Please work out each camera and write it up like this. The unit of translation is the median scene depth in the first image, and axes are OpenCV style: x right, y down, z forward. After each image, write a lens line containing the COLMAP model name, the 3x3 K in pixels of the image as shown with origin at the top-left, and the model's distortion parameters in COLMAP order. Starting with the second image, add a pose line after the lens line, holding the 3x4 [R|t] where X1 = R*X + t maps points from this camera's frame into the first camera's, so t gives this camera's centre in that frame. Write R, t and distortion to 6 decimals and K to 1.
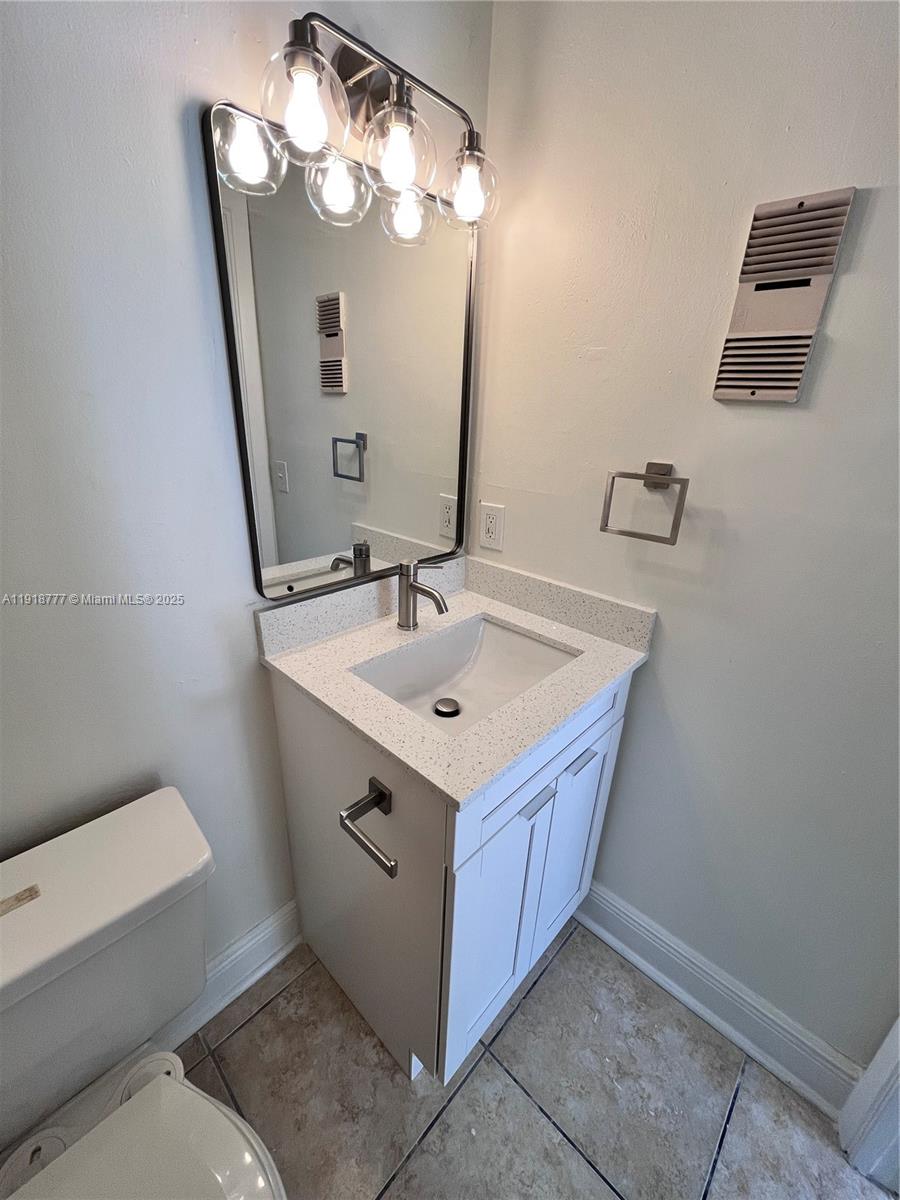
lens RADIAL K [[488.5, 0, 449.5], [0, 488.5, 596.6], [0, 0, 1]] dist [-0.000749, -0.000188]
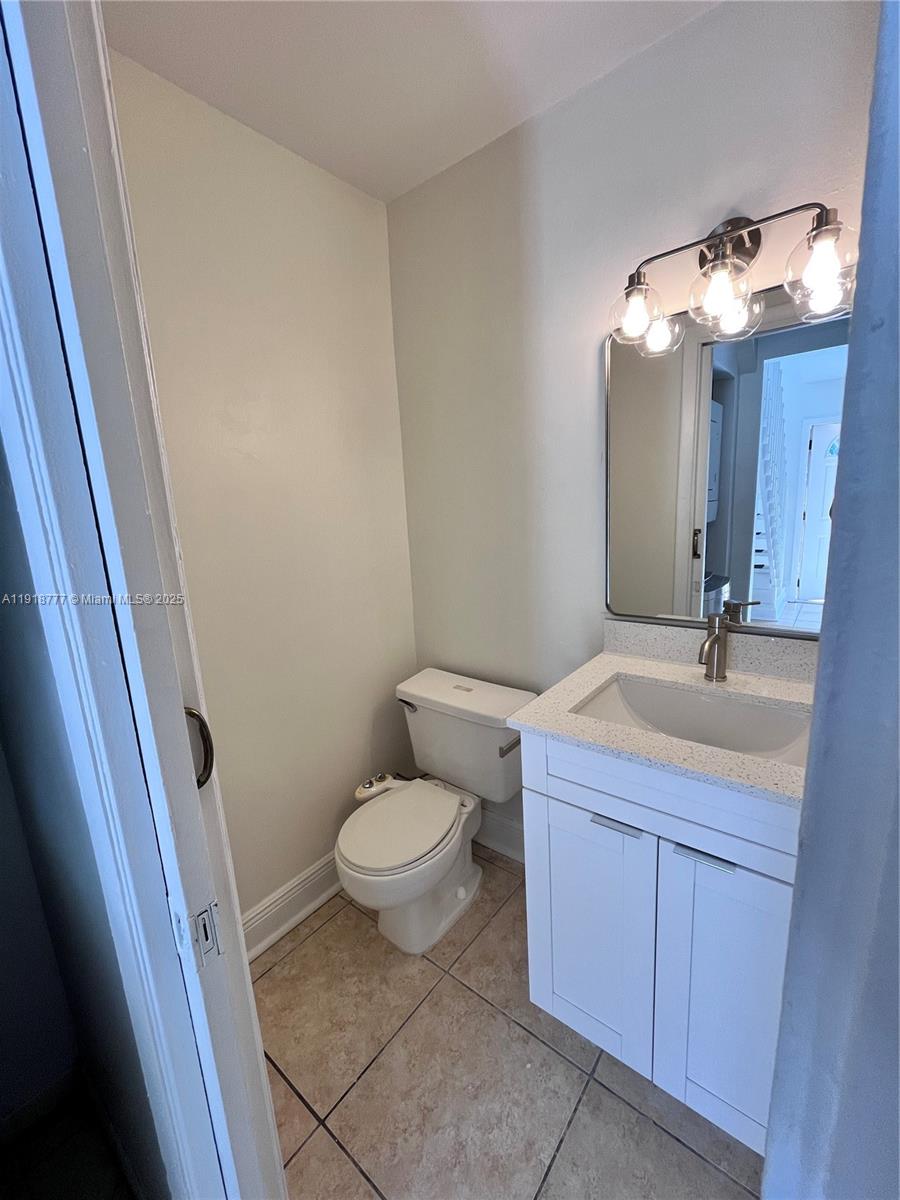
lens RADIAL K [[488.5, 0, 449.5], [0, 488.5, 596.6], [0, 0, 1]] dist [-0.000749, -0.000188]
pose [[0.070787, 0.150594, -0.986058, 1.050297], [-0.306562, 0.943979, 0.122160, -0.068884], [0.949215, 0.293641, 0.112988, 0.352025]]
